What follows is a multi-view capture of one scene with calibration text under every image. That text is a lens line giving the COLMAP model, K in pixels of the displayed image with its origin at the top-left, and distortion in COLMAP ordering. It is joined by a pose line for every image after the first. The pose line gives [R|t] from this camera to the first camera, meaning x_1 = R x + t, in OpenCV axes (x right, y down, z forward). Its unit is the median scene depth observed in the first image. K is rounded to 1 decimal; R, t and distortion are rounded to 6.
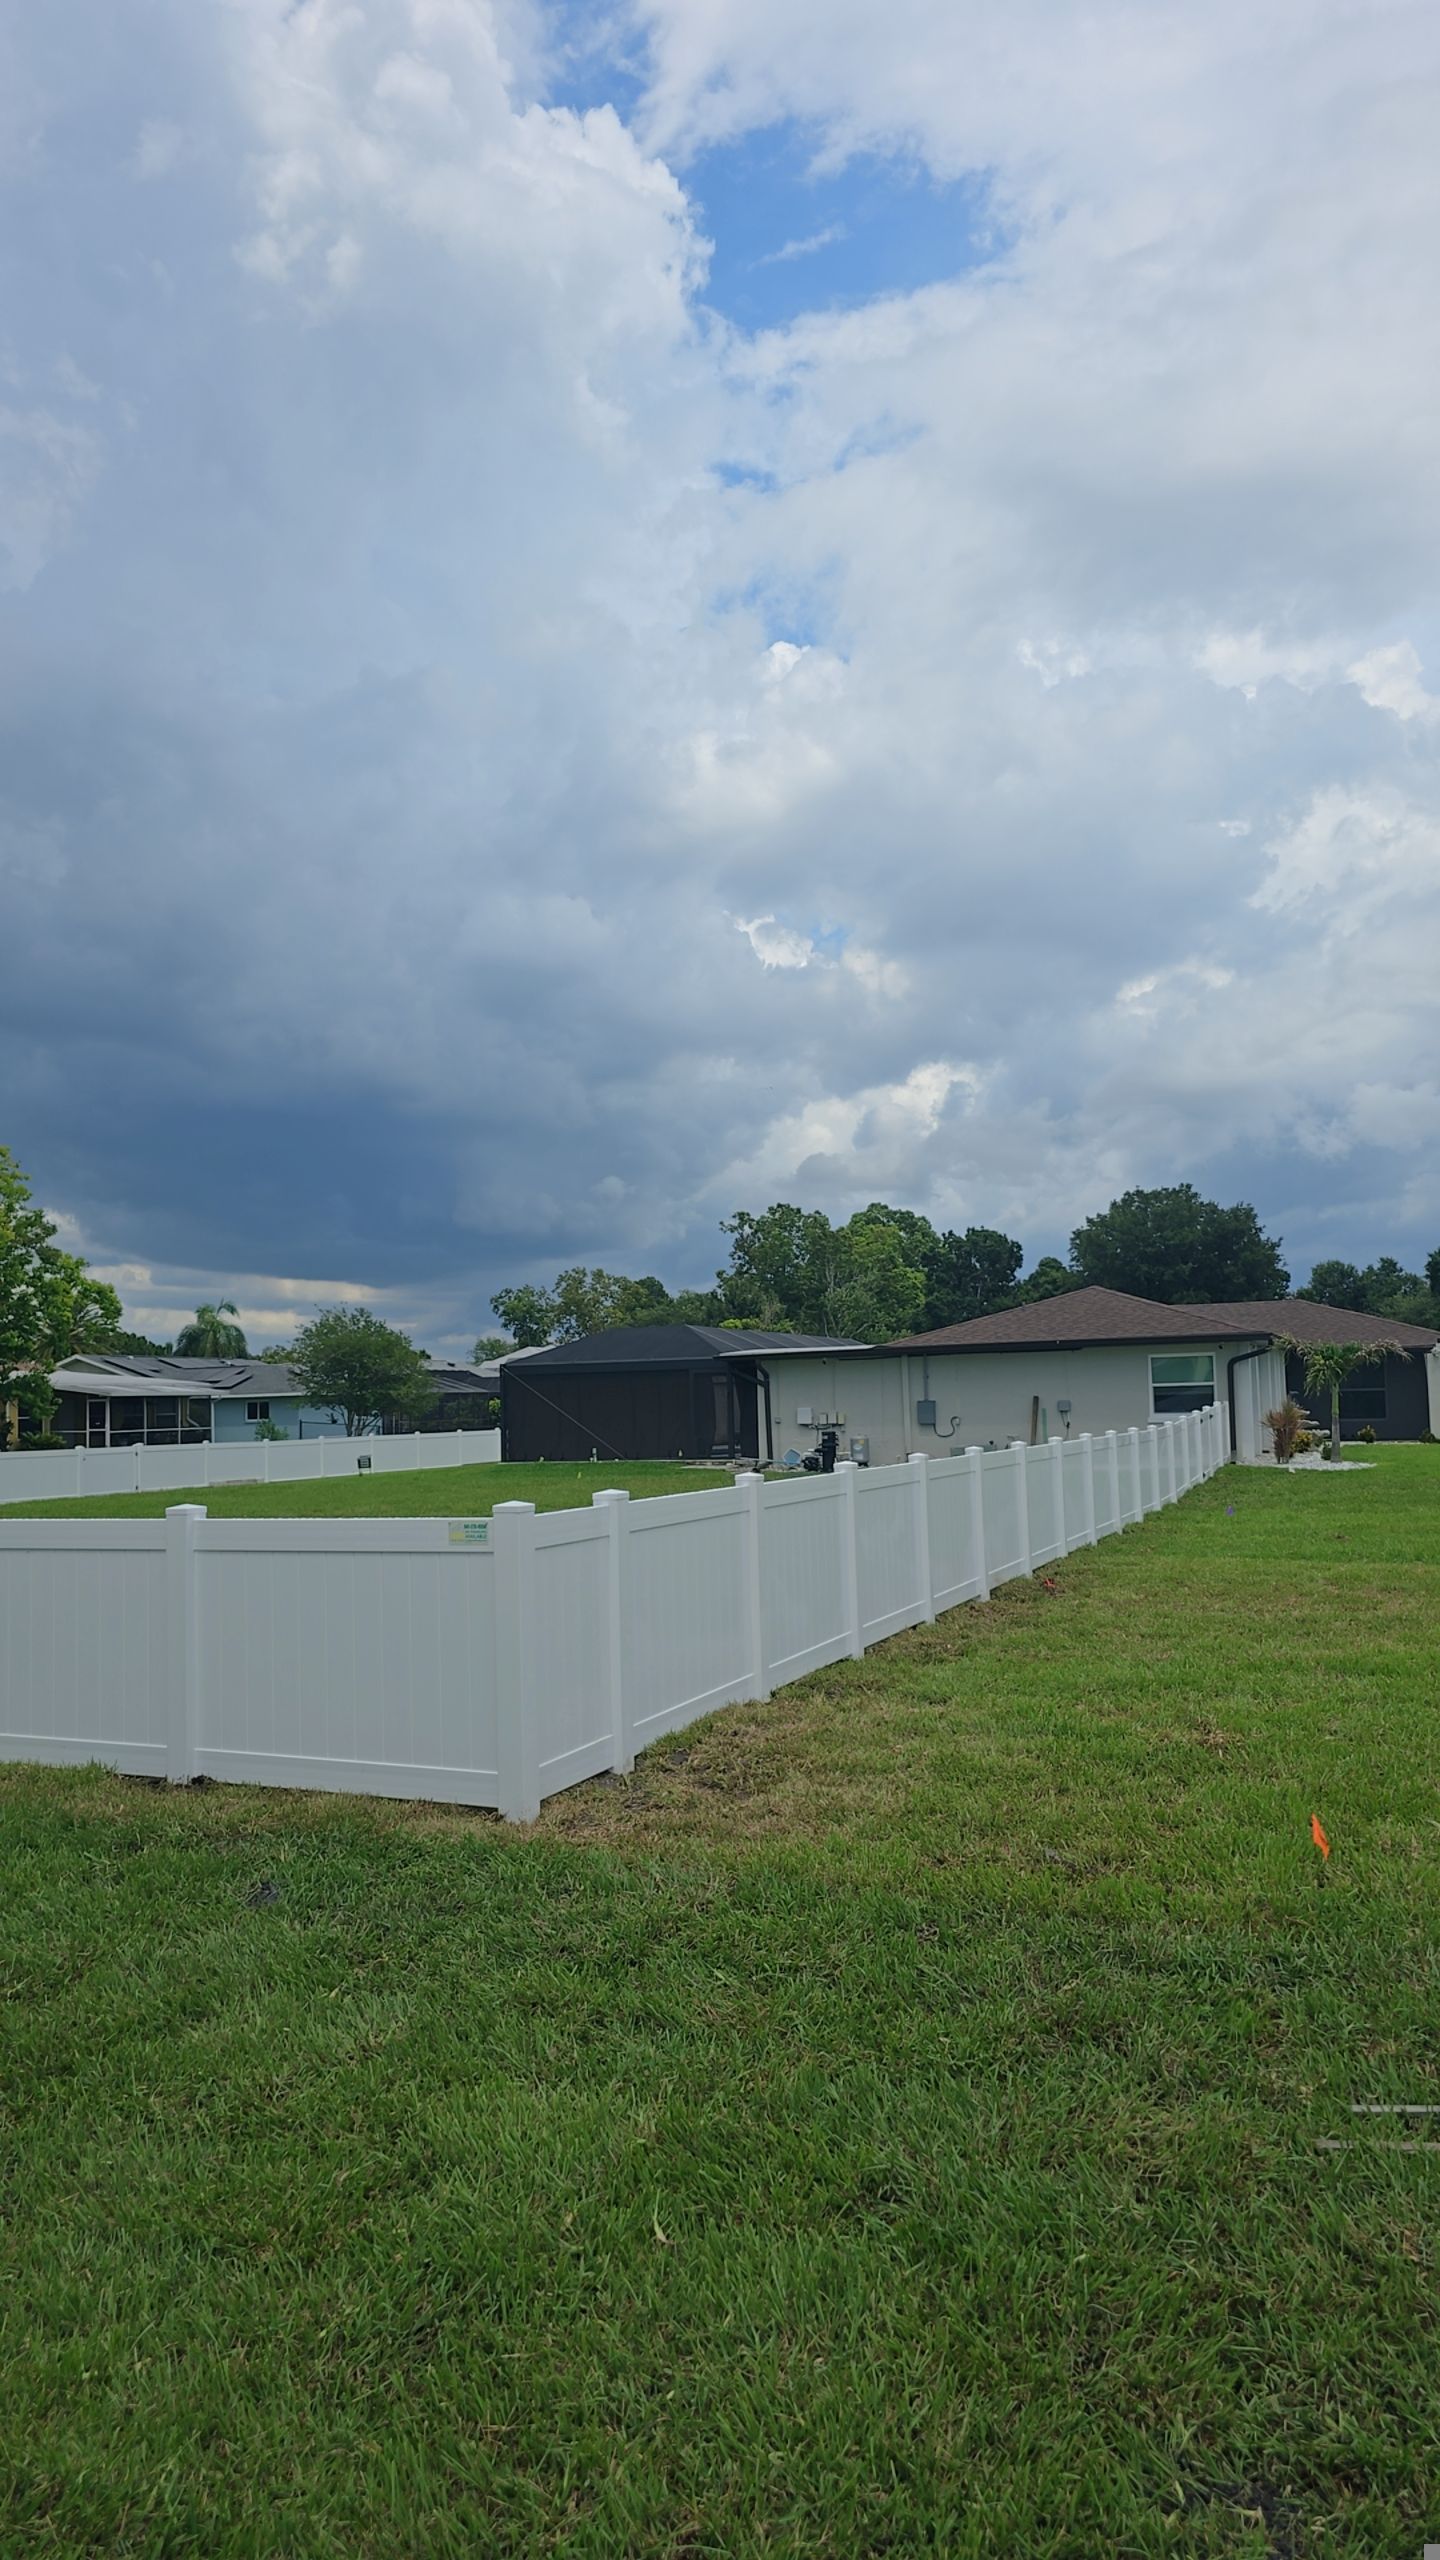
lens RADIAL K [[1706.1, 0, 723.4], [0, 1706.1, 1291.3], [0, 0, 1]] dist [0.076020, -0.066909]
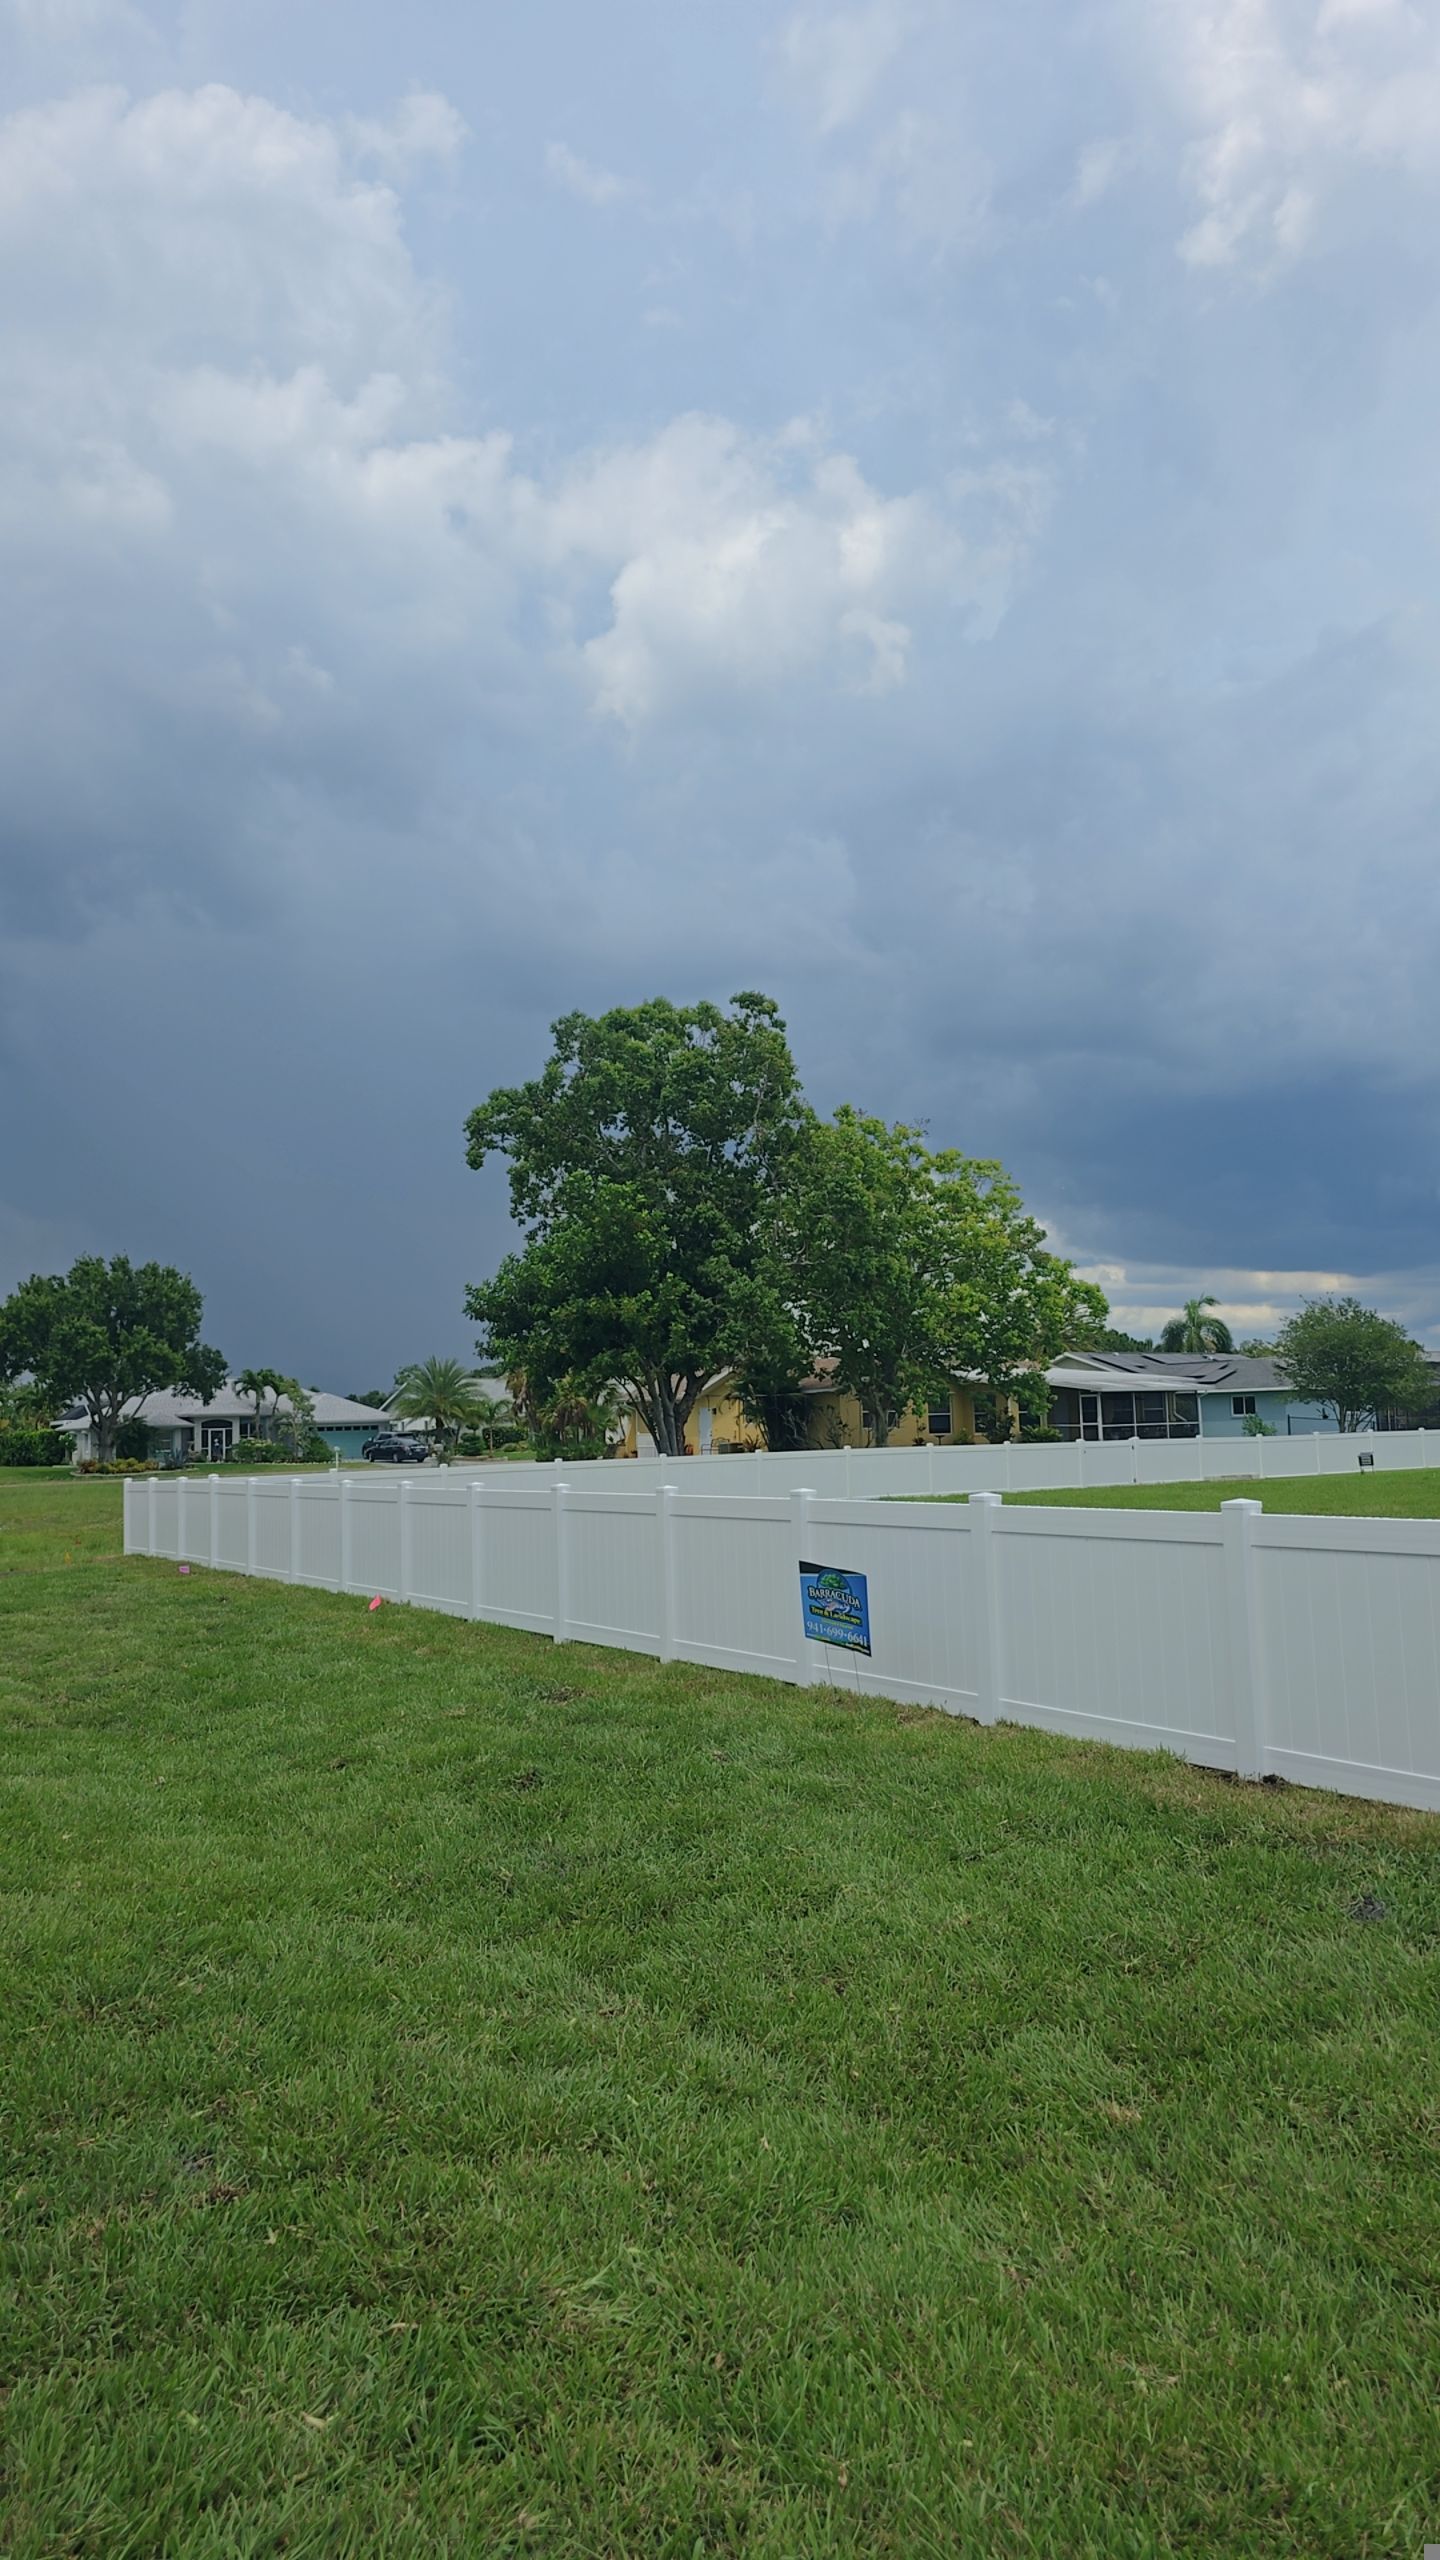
lens RADIAL K [[1706.1, 0, 723.4], [0, 1706.1, 1291.3], [0, 0, 1]] dist [0.076020, -0.066909]
pose [[0.853742, -0.040839, -0.519092, -0.012544], [0.042249, 0.999066, -0.009114, 0.000223], [0.518980, -0.014150, 0.854670, -0.000085]]
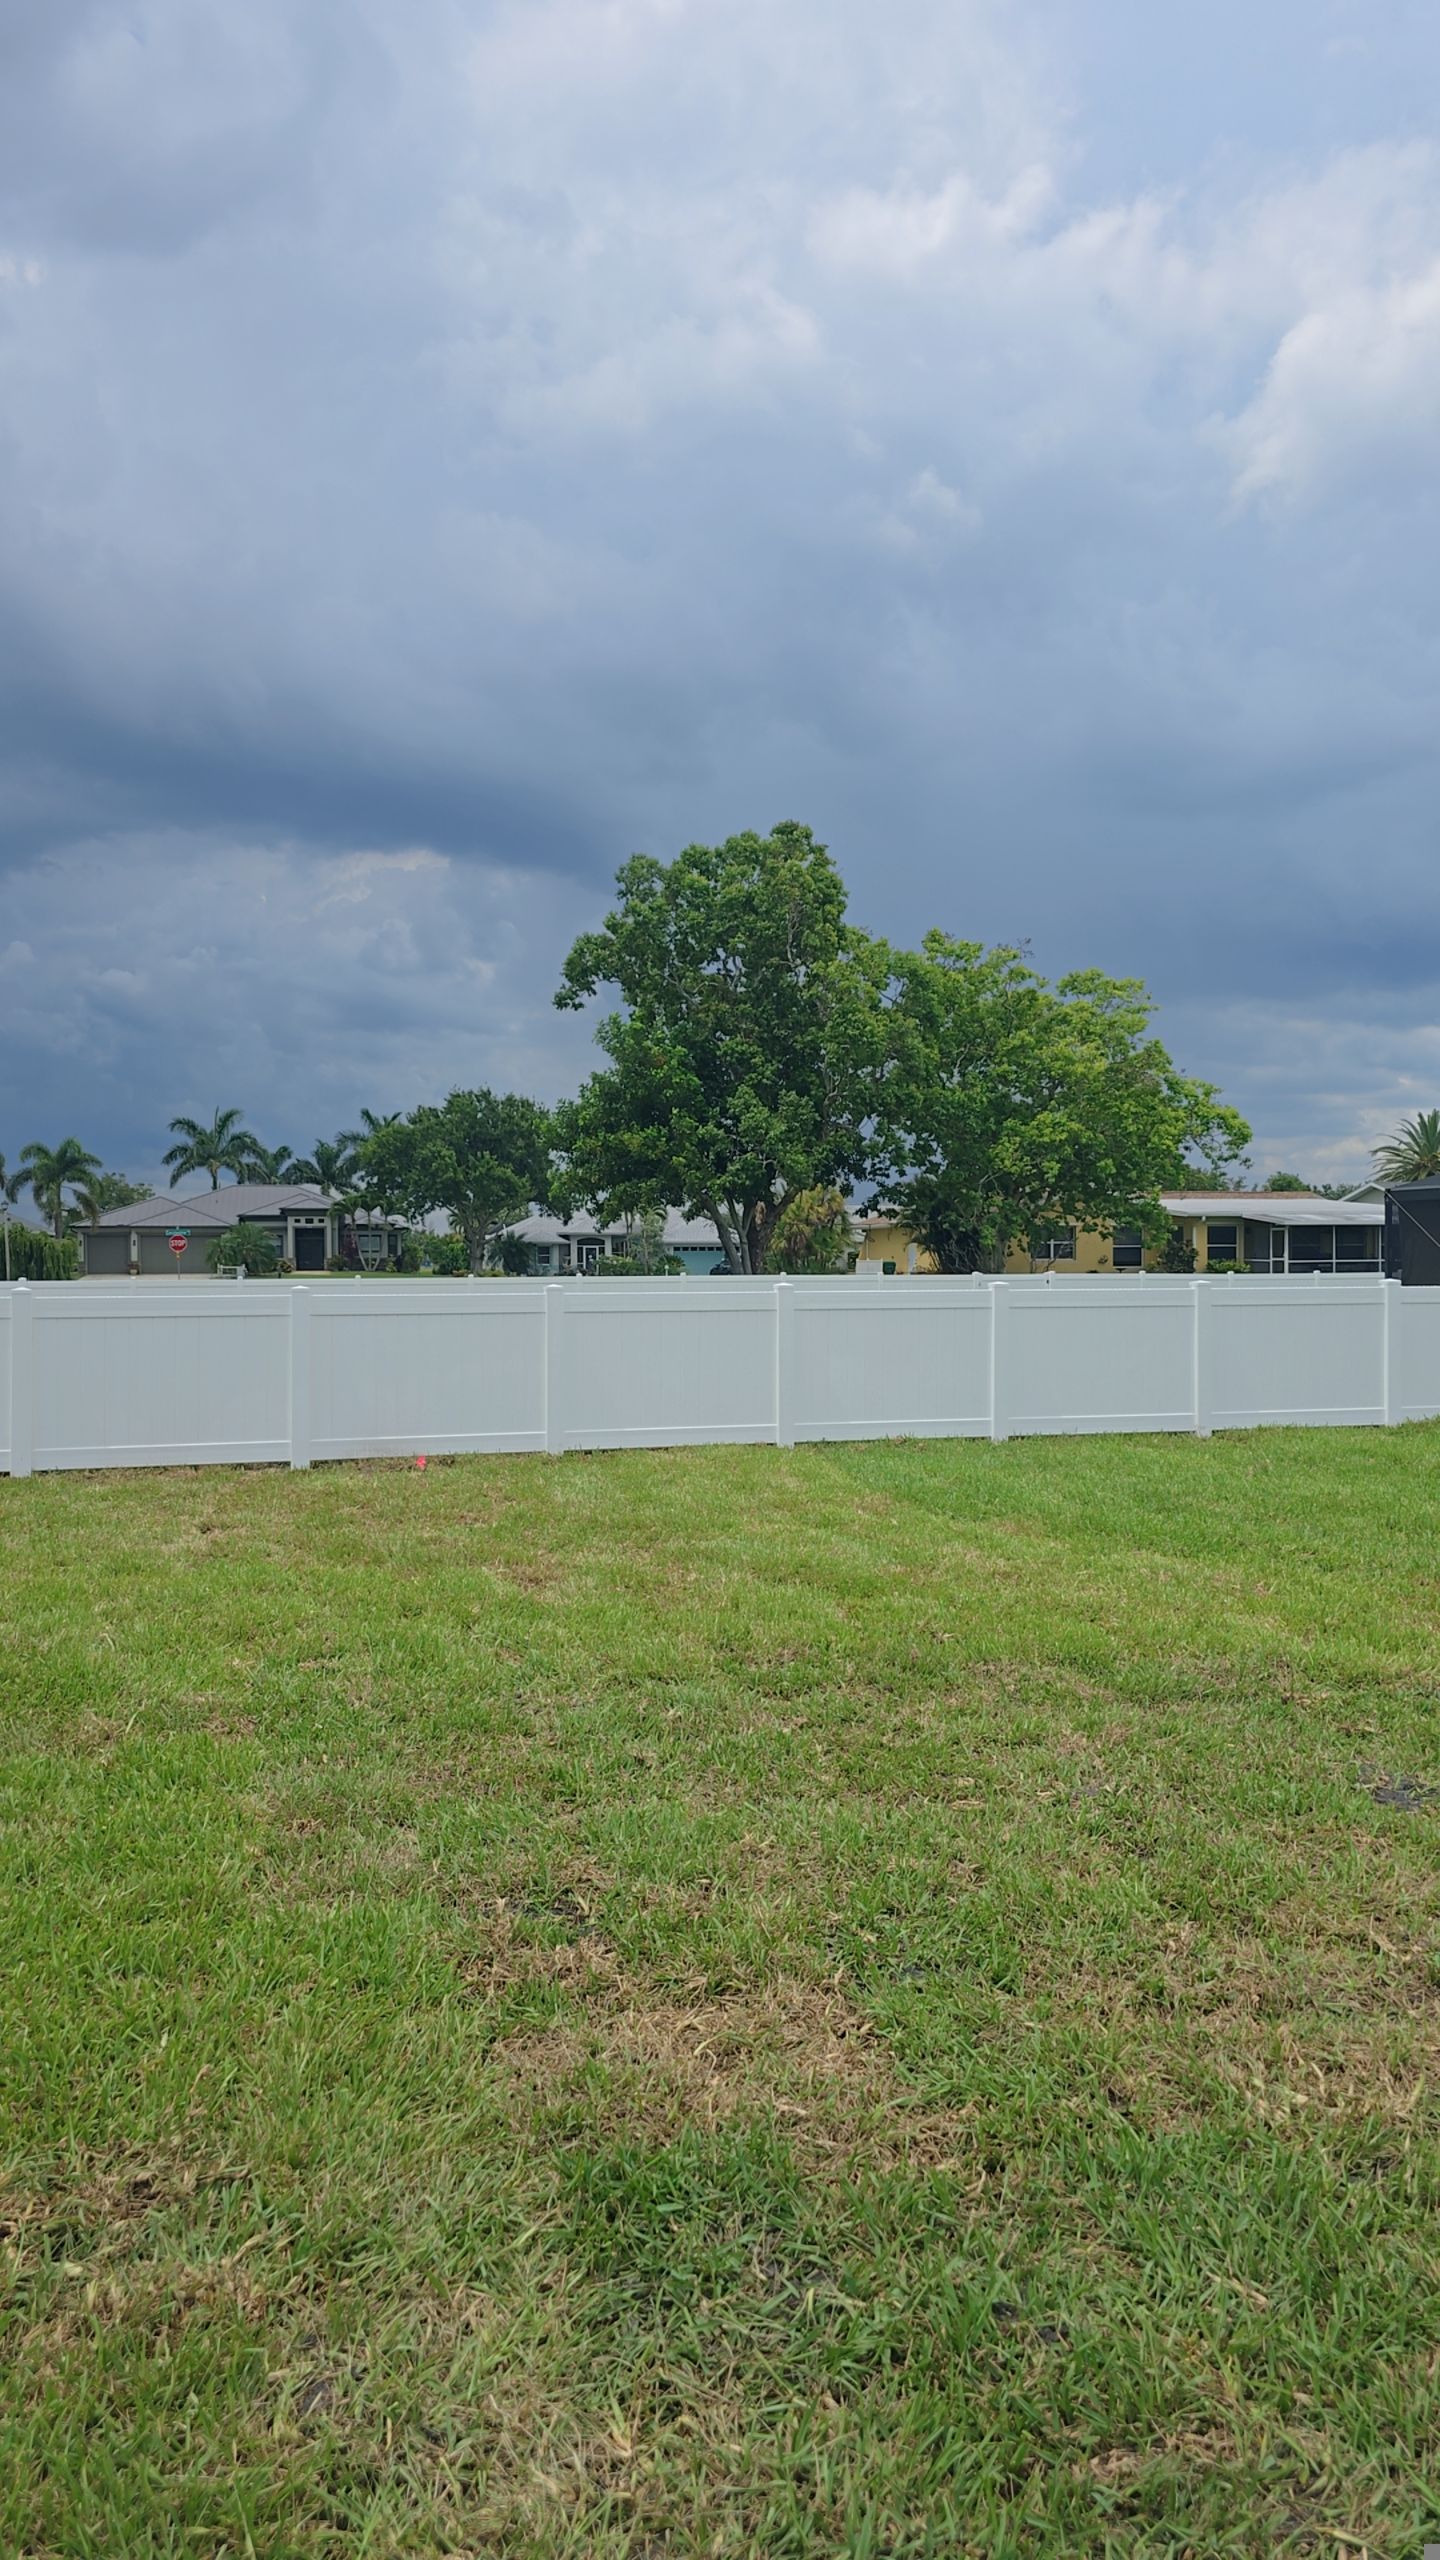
lens RADIAL K [[1735.5, 0, 724.0], [0, 1735.5, 1298.7], [0, 0, 1]] dist [0.100044, -0.080721]
pose [[0.609276, 0.037858, -0.792054, 0.260327], [0.043945, 0.995713, 0.081396, 0.009633], [0.791740, -0.084400, 0.605000, 0.165195]]
